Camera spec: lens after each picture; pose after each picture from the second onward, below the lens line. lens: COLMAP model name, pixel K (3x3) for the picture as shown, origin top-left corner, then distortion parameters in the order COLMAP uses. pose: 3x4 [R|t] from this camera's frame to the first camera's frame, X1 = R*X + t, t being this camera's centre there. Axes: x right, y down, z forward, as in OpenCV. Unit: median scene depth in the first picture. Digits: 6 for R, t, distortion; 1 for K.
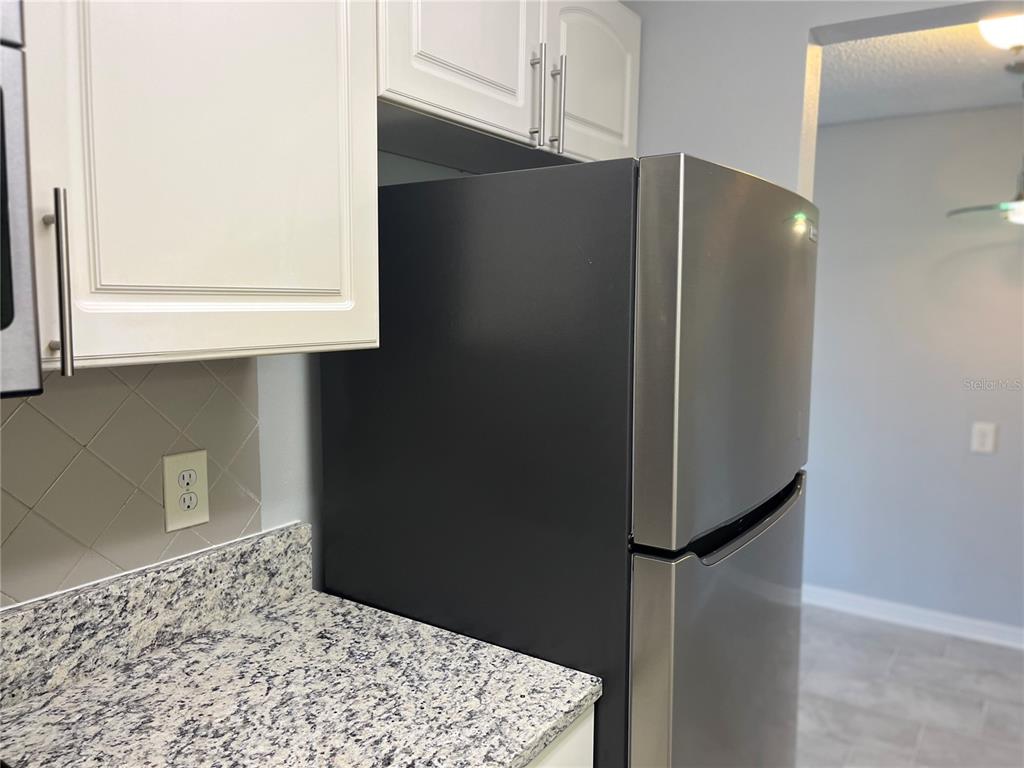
lens RADIAL K [[777.1, 0, 516.0], [0, 777.1, 379.4], [0, 0, 1]] dist [0.039217, -0.065879]
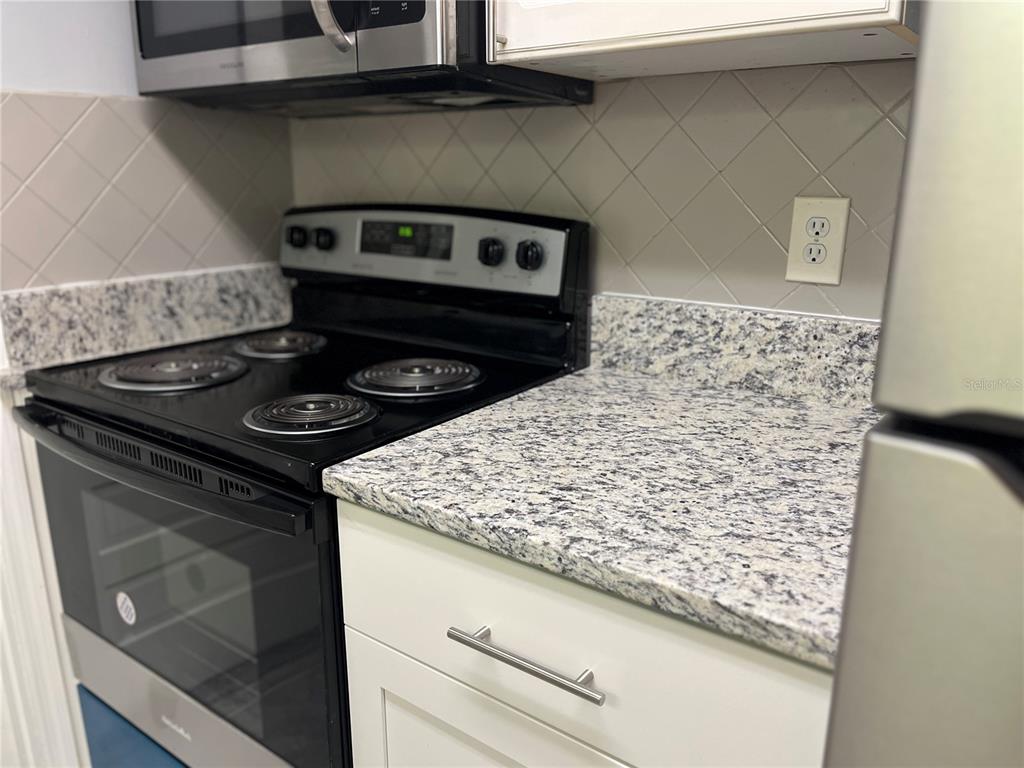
lens RADIAL K [[777.1, 0, 507.4], [0, 777.1, 383.1], [0, 0, 1]] dist [0.039217, -0.065879]
pose [[-0.053983, 0.254731, -0.965504, 0.553290], [-0.105391, 0.960060, 0.259187, 0.114349], [0.992965, 0.115747, -0.024981, 0.759558]]
